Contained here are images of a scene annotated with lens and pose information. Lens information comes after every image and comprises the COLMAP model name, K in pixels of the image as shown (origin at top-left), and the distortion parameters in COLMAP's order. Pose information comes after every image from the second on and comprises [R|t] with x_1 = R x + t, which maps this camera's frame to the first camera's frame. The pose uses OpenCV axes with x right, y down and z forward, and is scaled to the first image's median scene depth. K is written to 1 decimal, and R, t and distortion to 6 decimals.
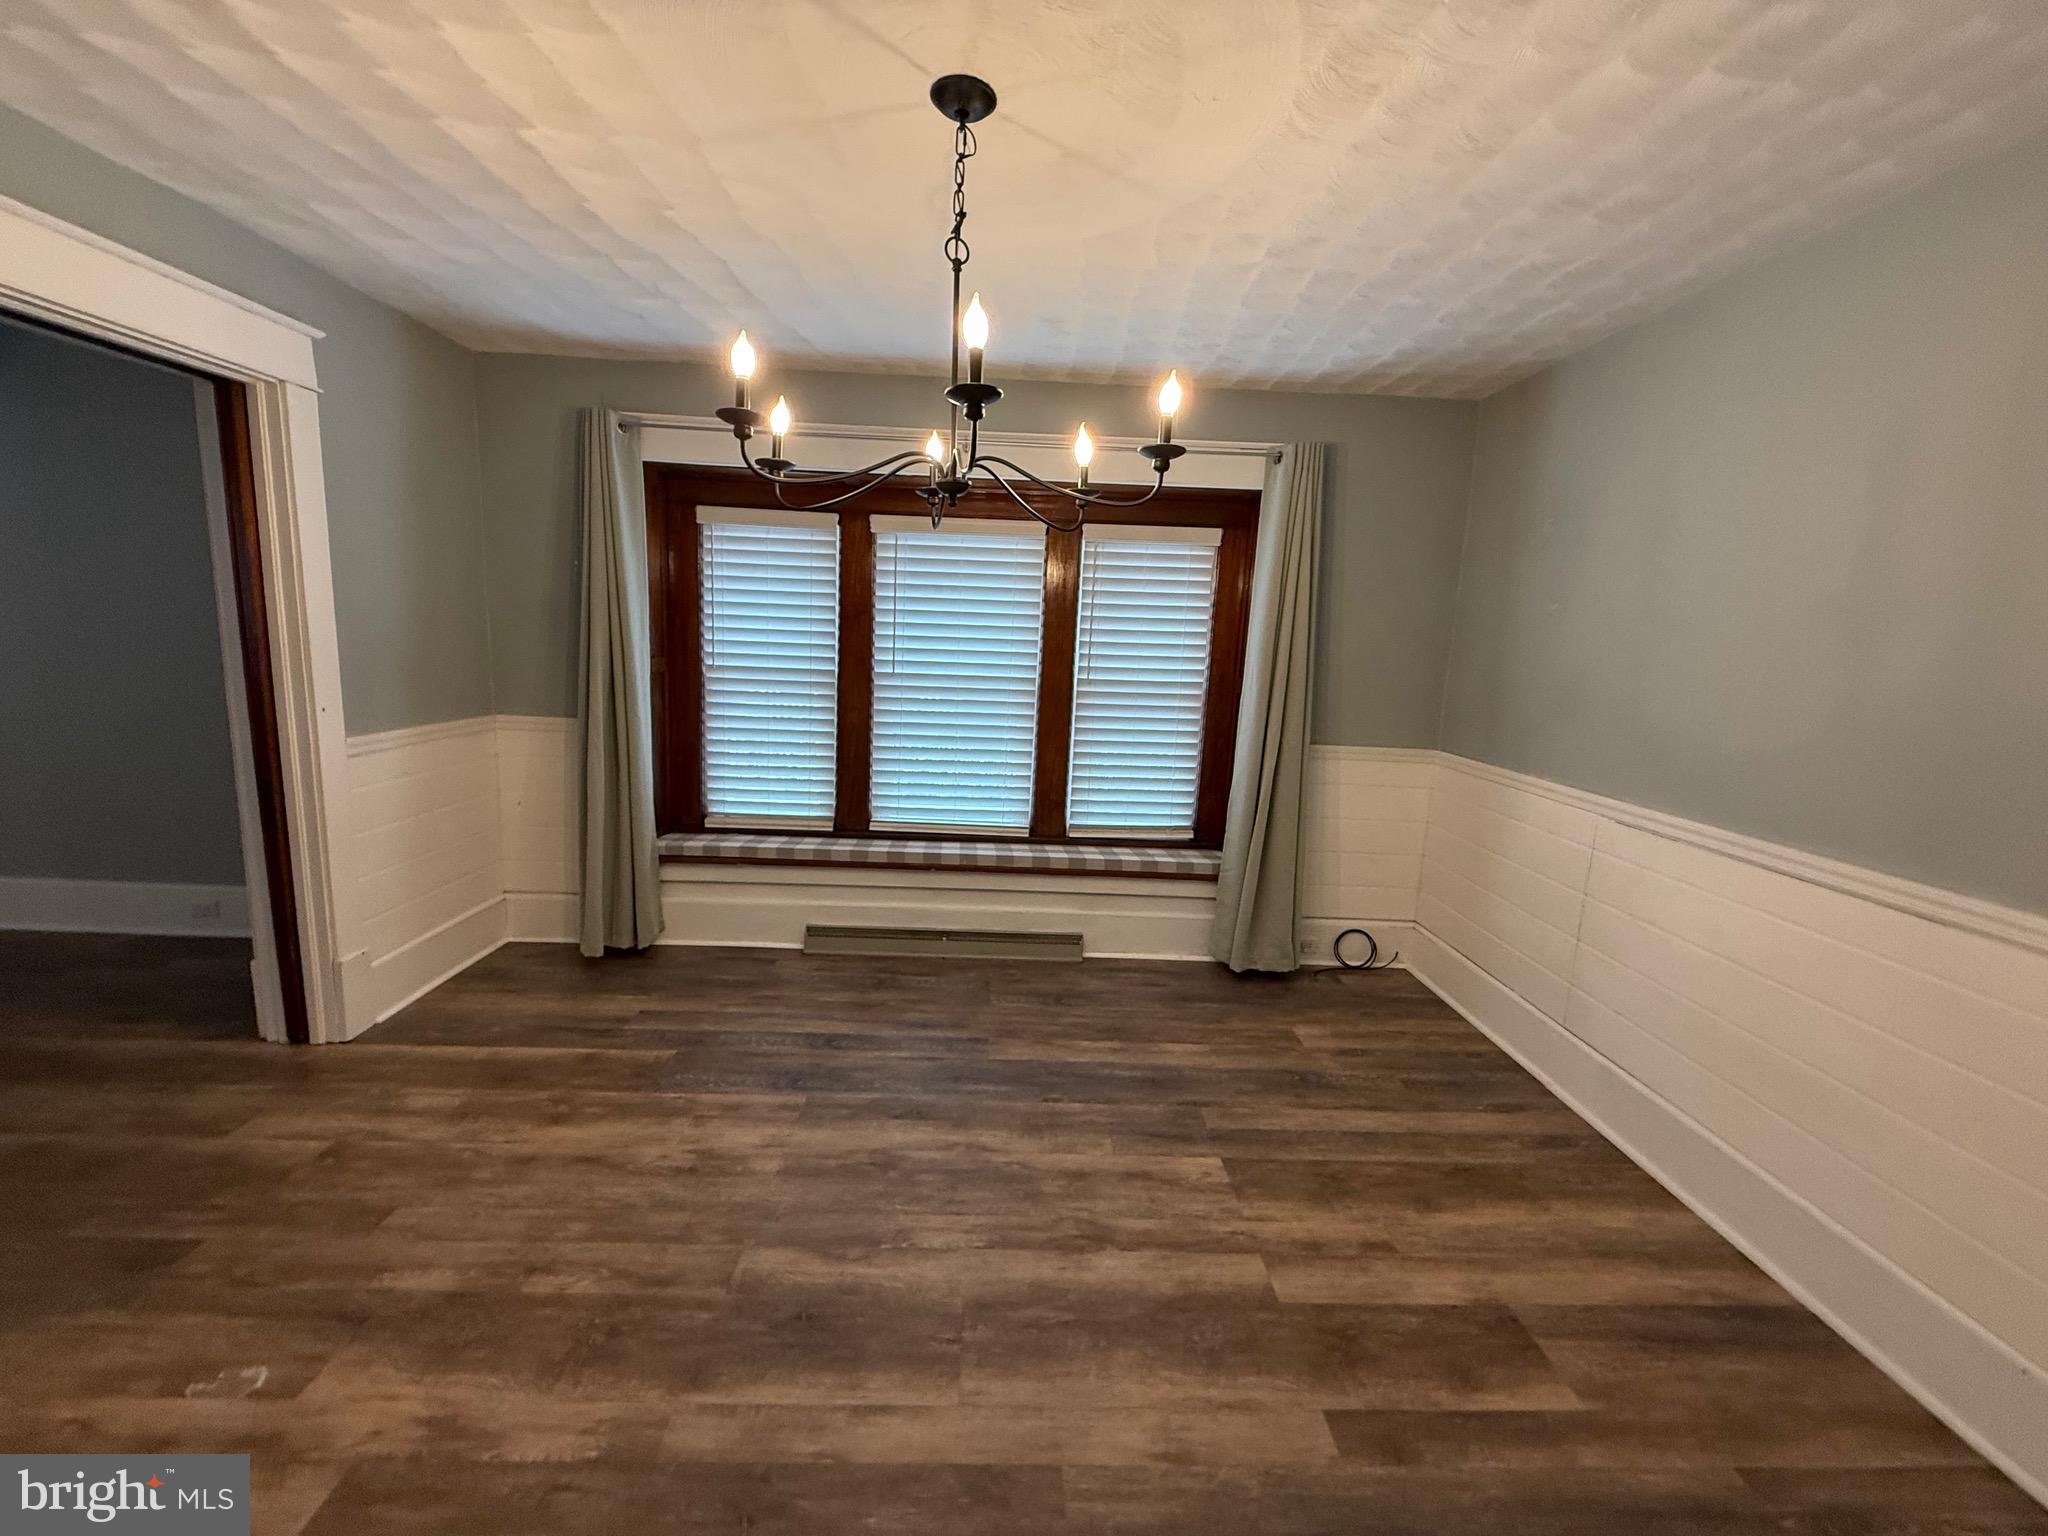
lens RADIAL K [[817.6, 0, 1020.9], [0, 817.6, 765.9], [0, 0, 1]] dist [-0.001212, 0.000281]
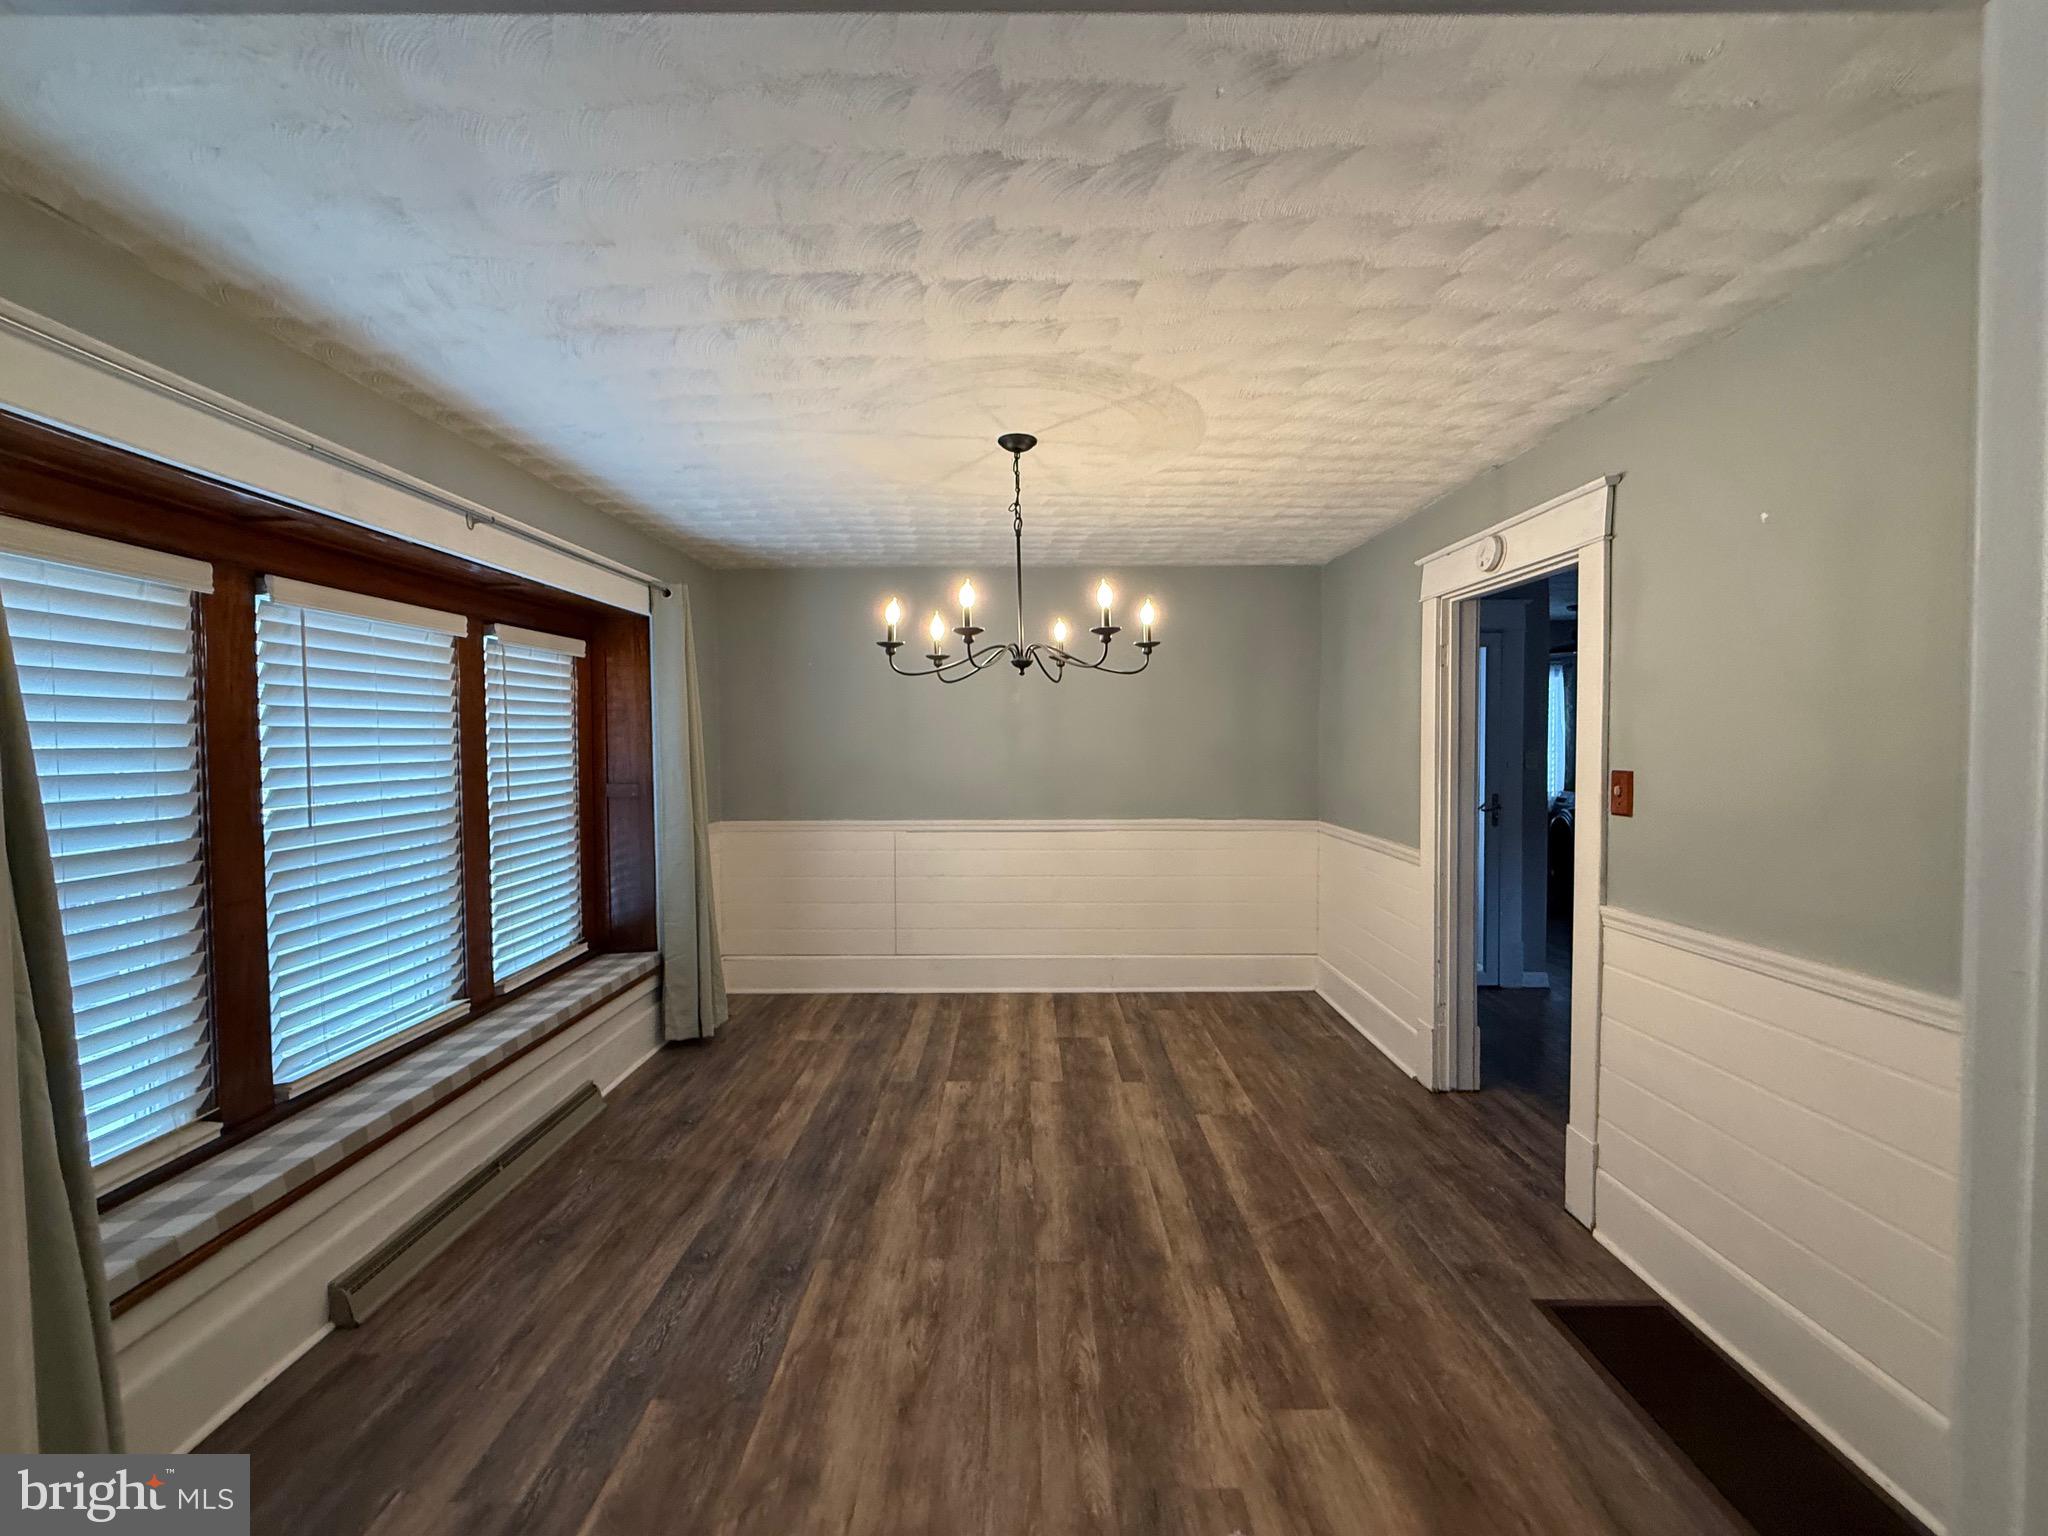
lens RADIAL K [[817.6, 0, 1020.9], [0, 817.6, 765.9], [0, 0, 1]] dist [-0.001212, 0.000281]
pose [[0.026457, -0.075469, 0.996797, -1.290895], [0.166234, 0.983595, 0.070058, -0.194654], [-0.985731, 0.163848, 0.038568, 0.739342]]
